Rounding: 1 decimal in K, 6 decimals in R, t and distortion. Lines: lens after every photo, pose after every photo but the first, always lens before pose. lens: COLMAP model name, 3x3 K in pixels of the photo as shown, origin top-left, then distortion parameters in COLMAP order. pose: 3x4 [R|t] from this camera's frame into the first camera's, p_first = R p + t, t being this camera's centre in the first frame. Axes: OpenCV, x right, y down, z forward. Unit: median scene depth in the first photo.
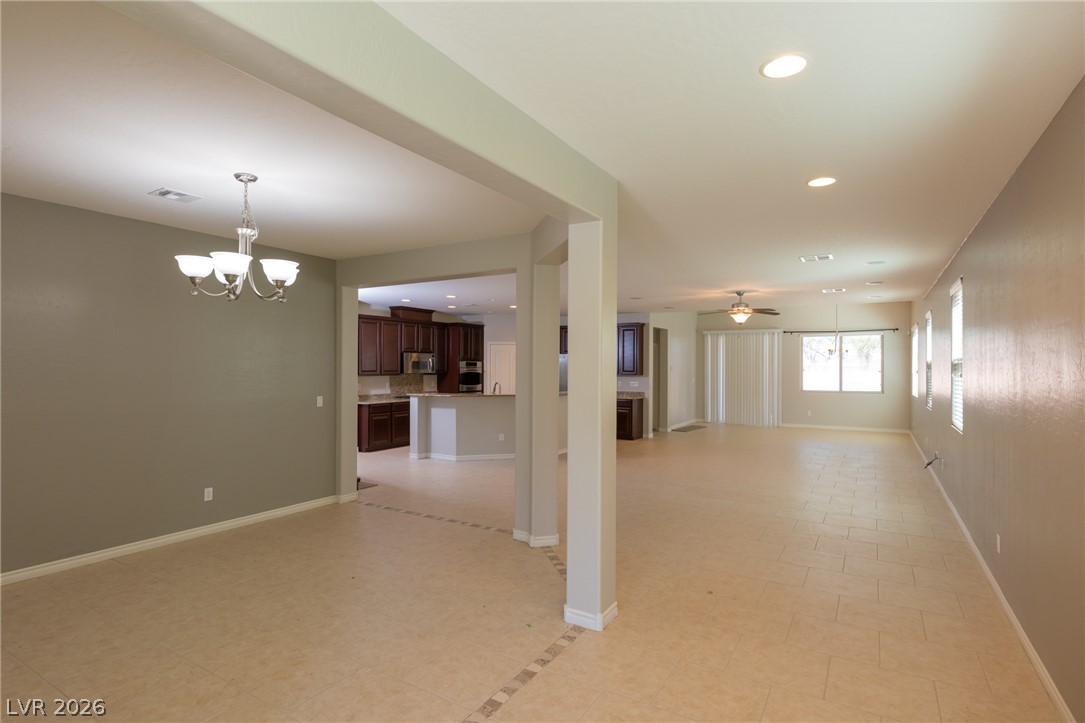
lens RADIAL K [[544.8, 0, 553.2], [0, 544.8, 362.3], [0, 0, 1]] dist [0.006381, -0.001657]
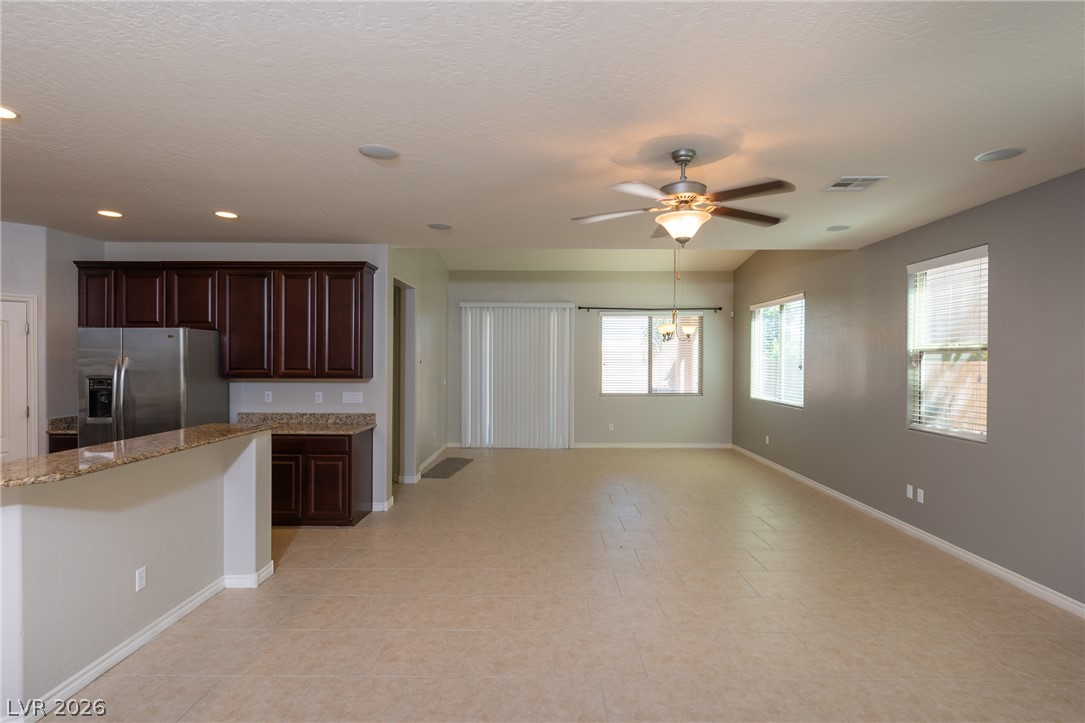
lens RADIAL K [[544.8, 0, 540.7], [0, 544.8, 362.0], [0, 0, 1]] dist [0.006381, -0.001657]
pose [[0.870896, -0.002341, 0.491462, 0.058081], [-0.004548, 0.999907, 0.012822, 0.003478], [-0.491447, -0.013402, 0.870805, 0.503107]]
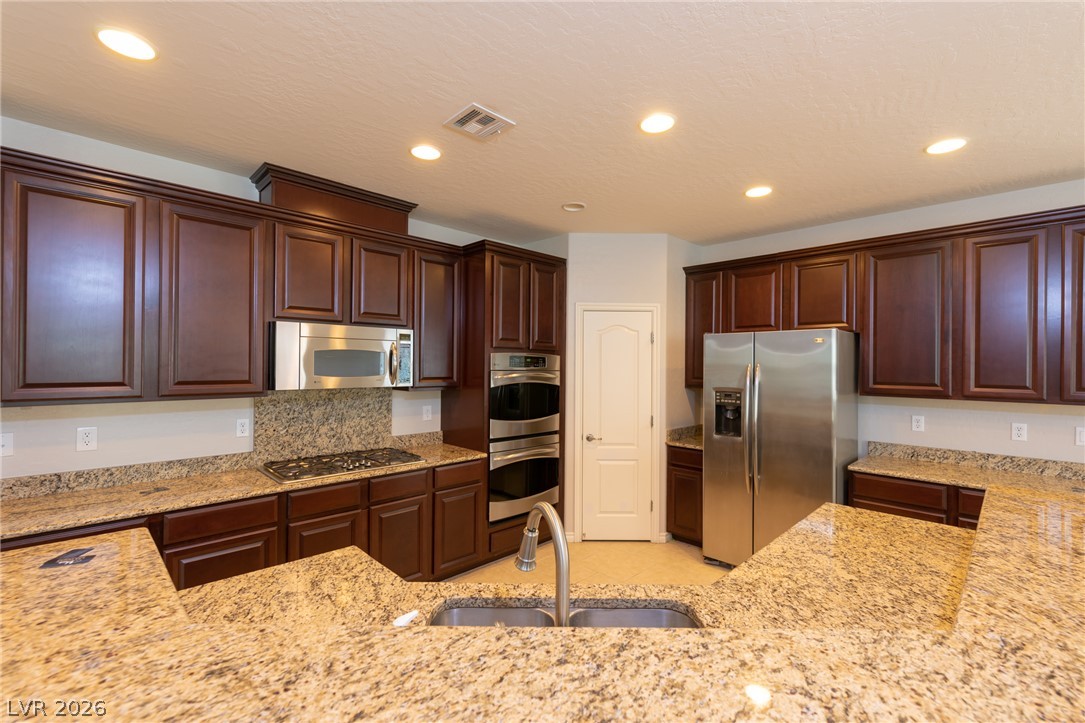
lens RADIAL K [[468.0, 0, 544.1], [0, 468.0, 359.9], [0, 0, 1]] dist [0.000959, 0.000130]
pose [[0.963752, 0.002176, -0.266793, -0.054846], [-0.003089, 0.999991, -0.003005, 0.003440], [0.266784, 0.003720, 0.963749, 0.682724]]
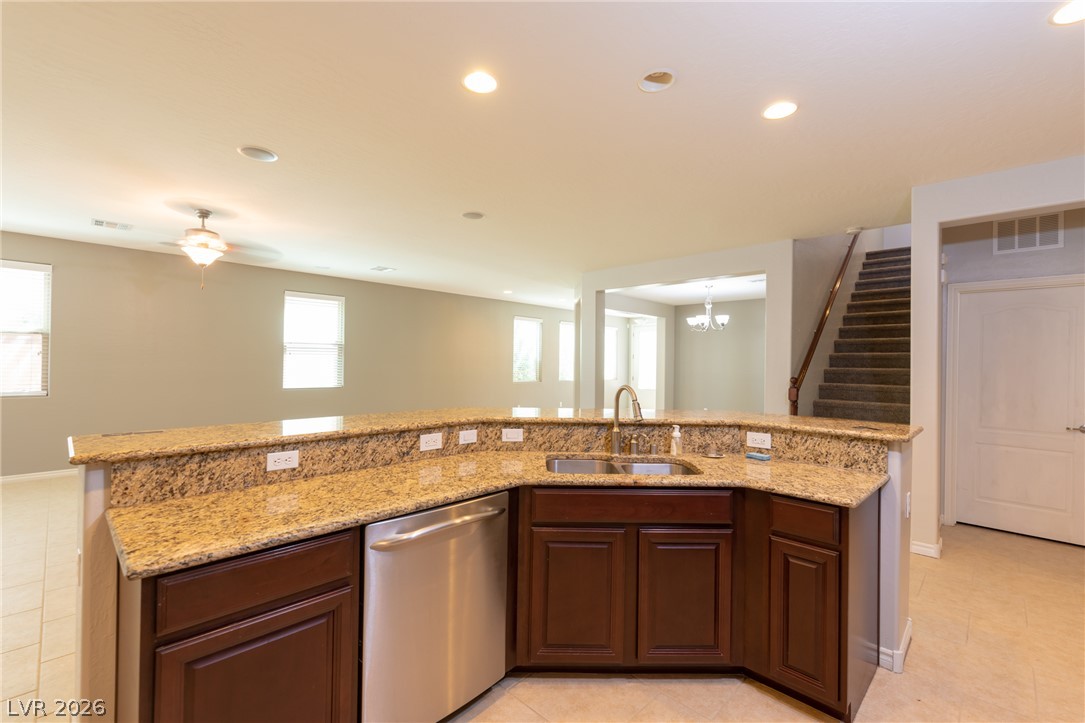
lens RADIAL K [[468.0, 0, 543.2], [0, 468.0, 362.5], [0, 0, 1]] dist [0.000959, 0.000130]
pose [[-0.964369, -0.015453, 0.264109, -0.093617], [-0.018808, 0.999771, -0.010180, 0.020168], [-0.263891, -0.014784, -0.964439, 0.958704]]
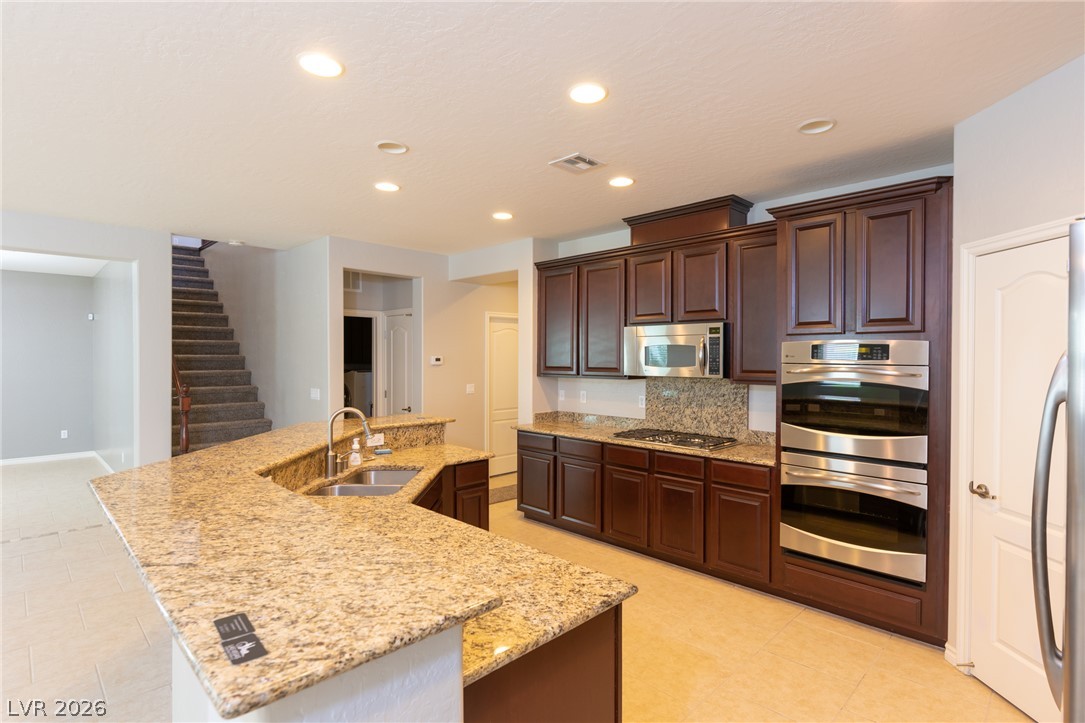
lens RADIAL K [[544.8, 0, 550.5], [0, 544.8, 358.9], [0, 0, 1]] dist [0.006381, -0.001657]
pose [[-0.264147, -0.000383, -0.964482, 0.132473], [0.004503, 0.999989, -0.001631, 0.006734], [0.964472, -0.004774, -0.264143, 0.908542]]
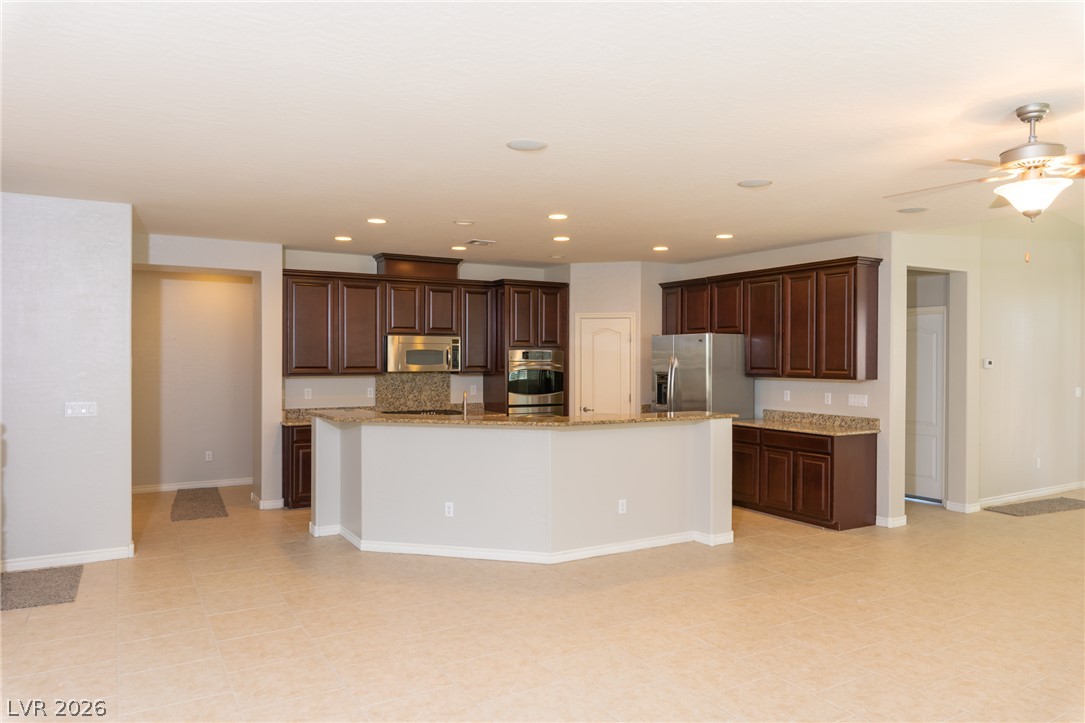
lens RADIAL K [[726.7, 0, 554.2], [0, 726.7, 359.0], [0, 0, 1]] dist [-0.001248, -0.002901]
pose [[0.874858, -0.001399, -0.484378, 0.211097], [0.005104, 0.999967, 0.006331, 0.002650], [0.484353, -0.008011, 0.874836, 0.363636]]
